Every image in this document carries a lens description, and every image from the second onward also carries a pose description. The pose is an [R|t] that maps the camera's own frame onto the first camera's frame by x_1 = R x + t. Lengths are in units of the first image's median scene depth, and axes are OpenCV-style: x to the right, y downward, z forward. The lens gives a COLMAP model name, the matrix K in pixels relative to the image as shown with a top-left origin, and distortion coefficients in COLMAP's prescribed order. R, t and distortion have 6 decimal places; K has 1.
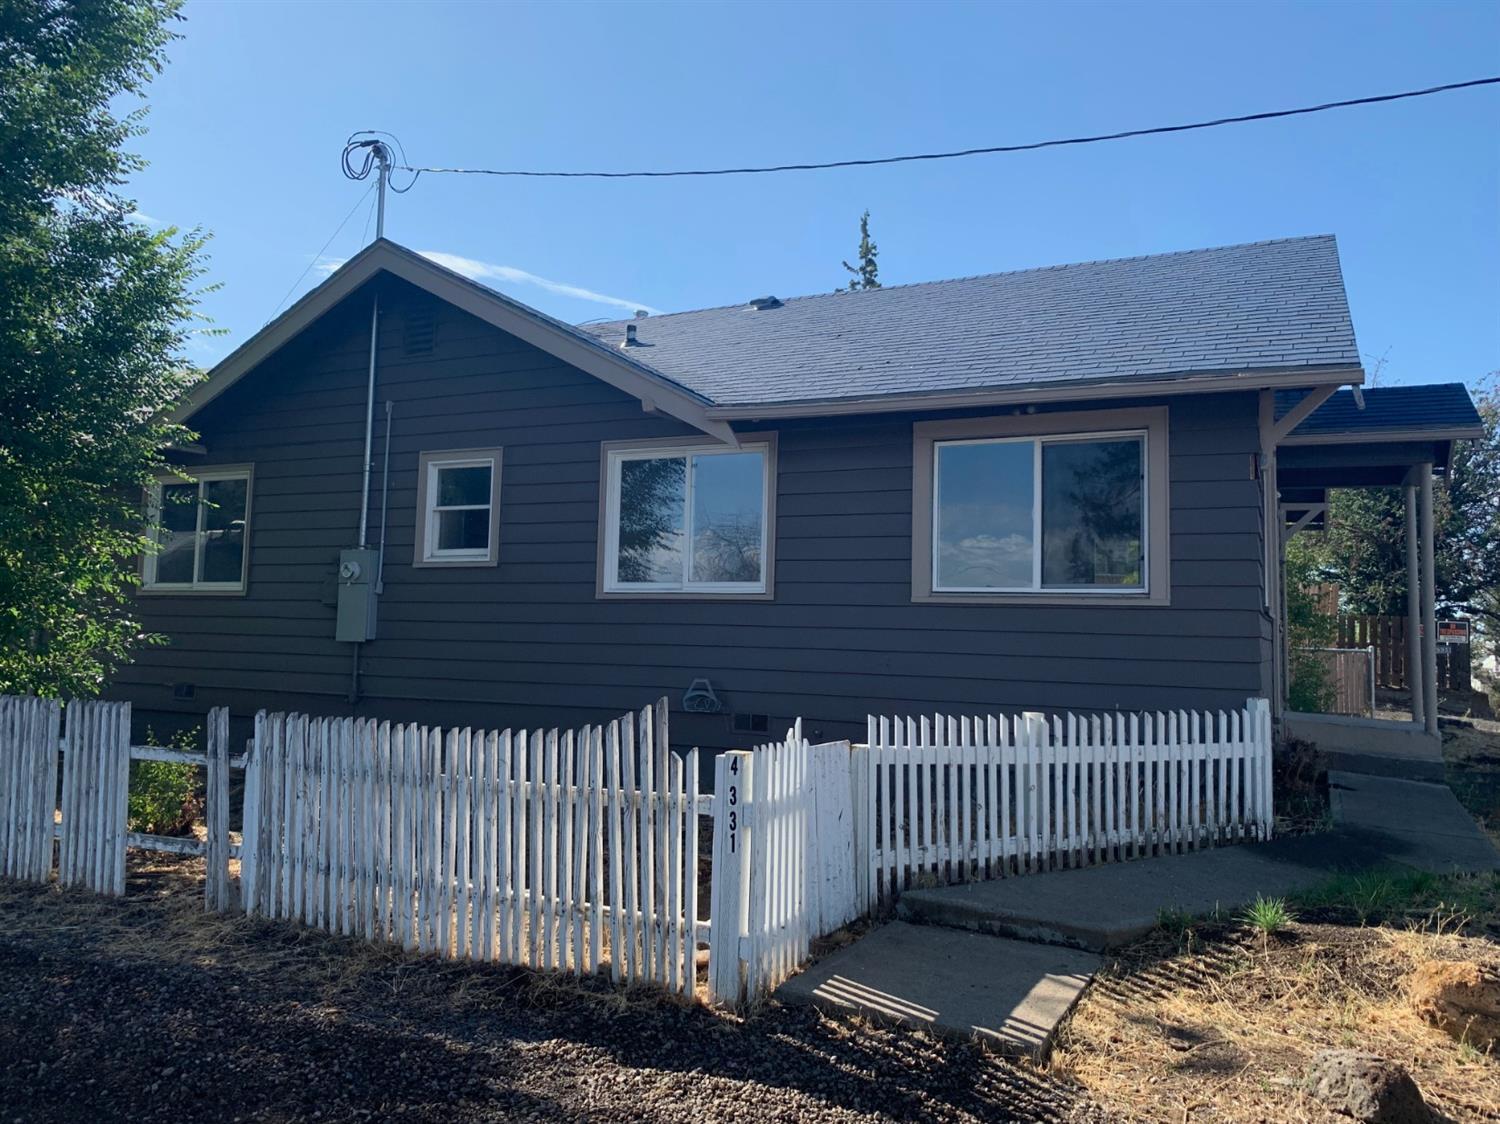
lens RADIAL K [[1154.8, 0, 737.1], [0, 1154.8, 562.1], [0, 0, 1]] dist [0.002951, -0.014468]
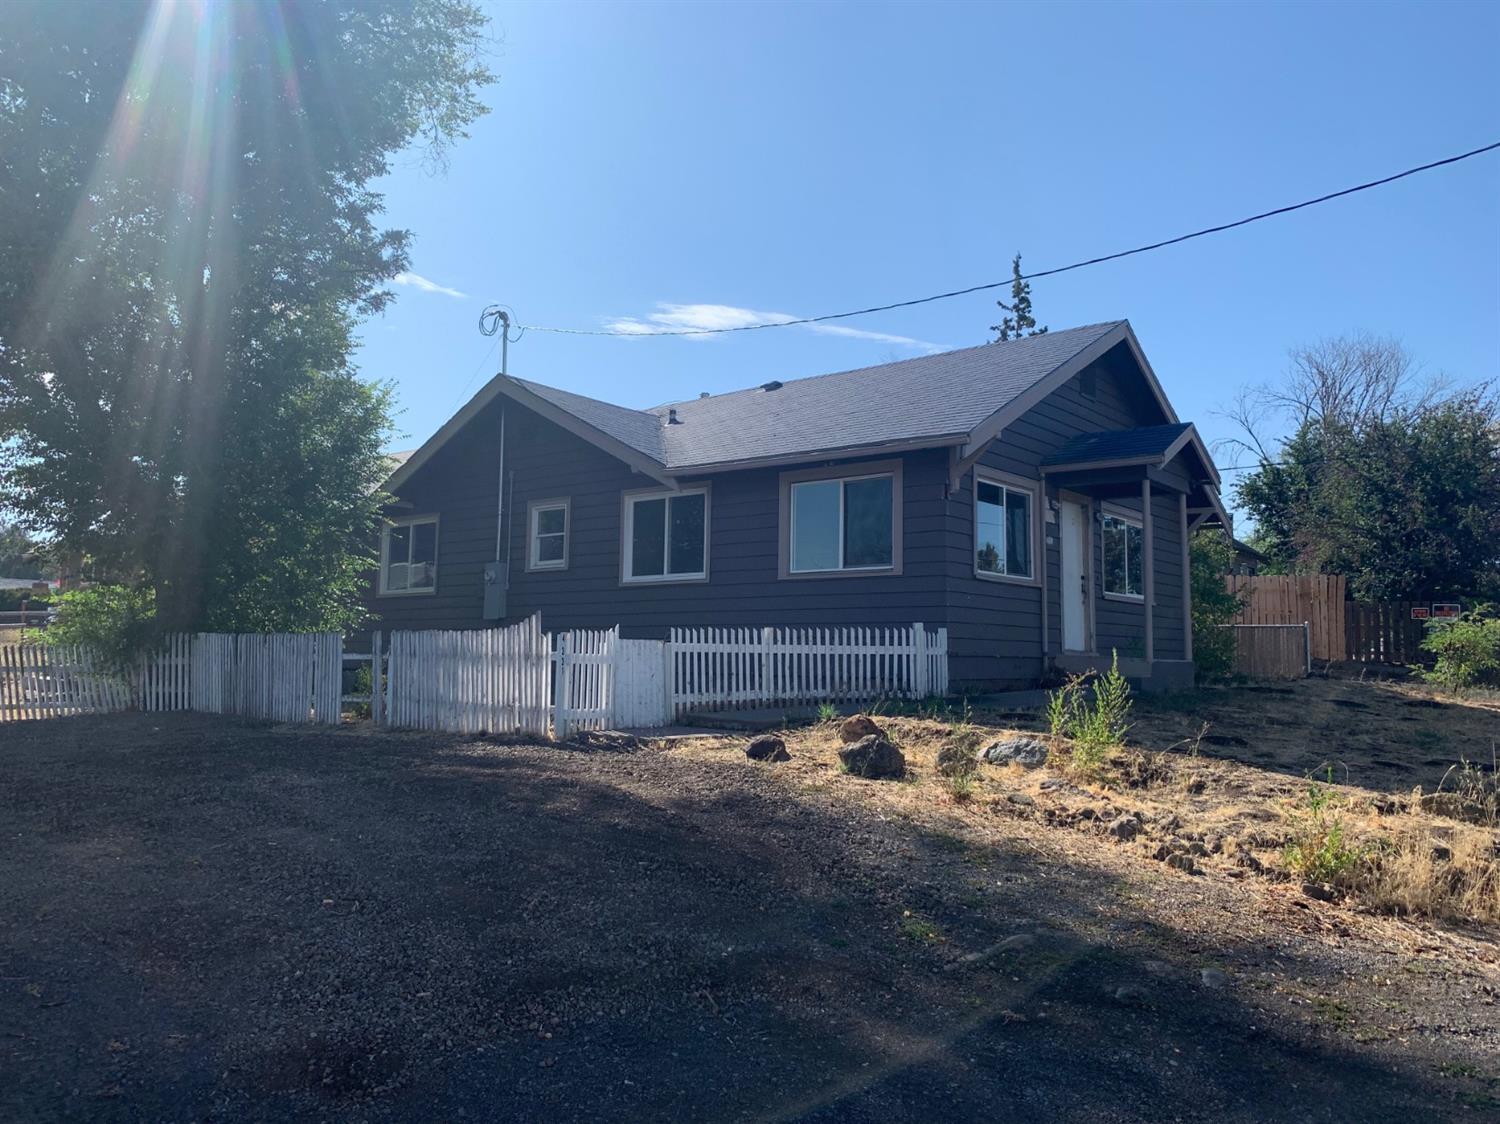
lens RADIAL K [[1154.8, 0, 762.3], [0, 1154.8, 566.7], [0, 0, 1]] dist [0.002951, -0.014468]
pose [[0.978404, -0.033830, -0.203914, 0.493930], [0.030093, 0.999318, -0.021401, 0.053451], [0.204498, 0.014802, 0.978755, -0.681028]]
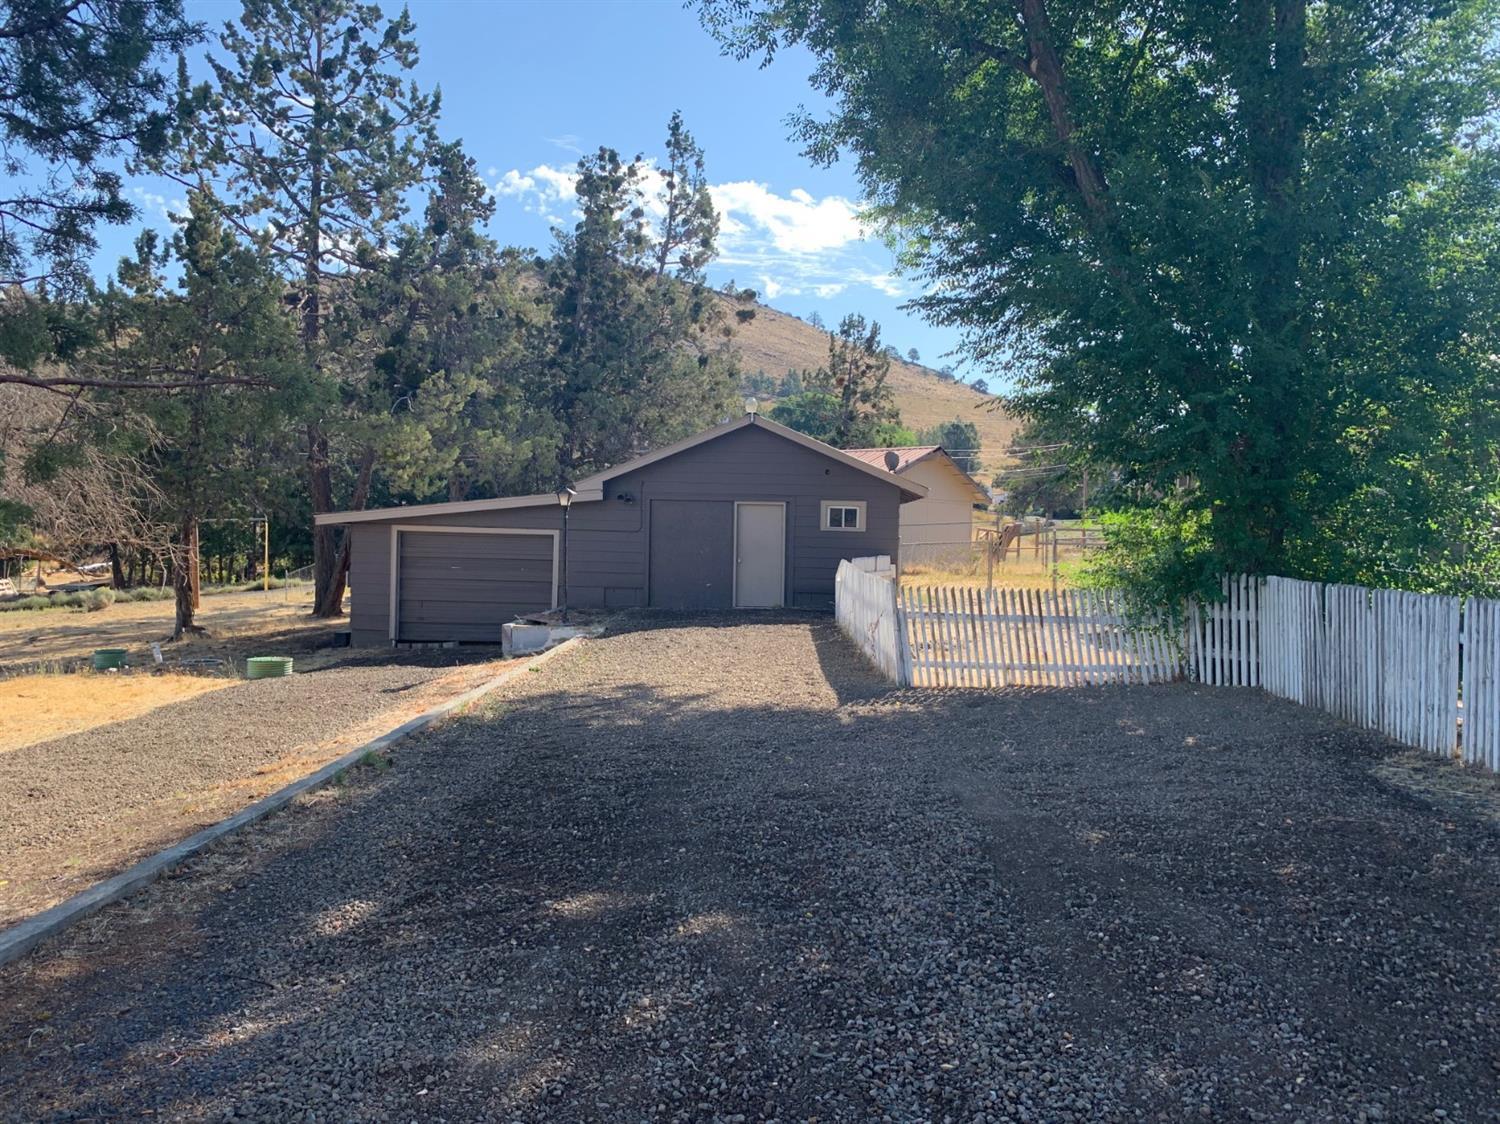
lens RADIAL K [[1154.8, 0, 752.9], [0, 1154.8, 536.7], [0, 0, 1]] dist [0.002951, -0.014468]
pose [[0.434026, -0.009686, -0.900848, 0.102172], [0.047420, 0.998802, 0.012107, 0.010370], [0.899652, -0.047973, 0.433965, -0.082892]]
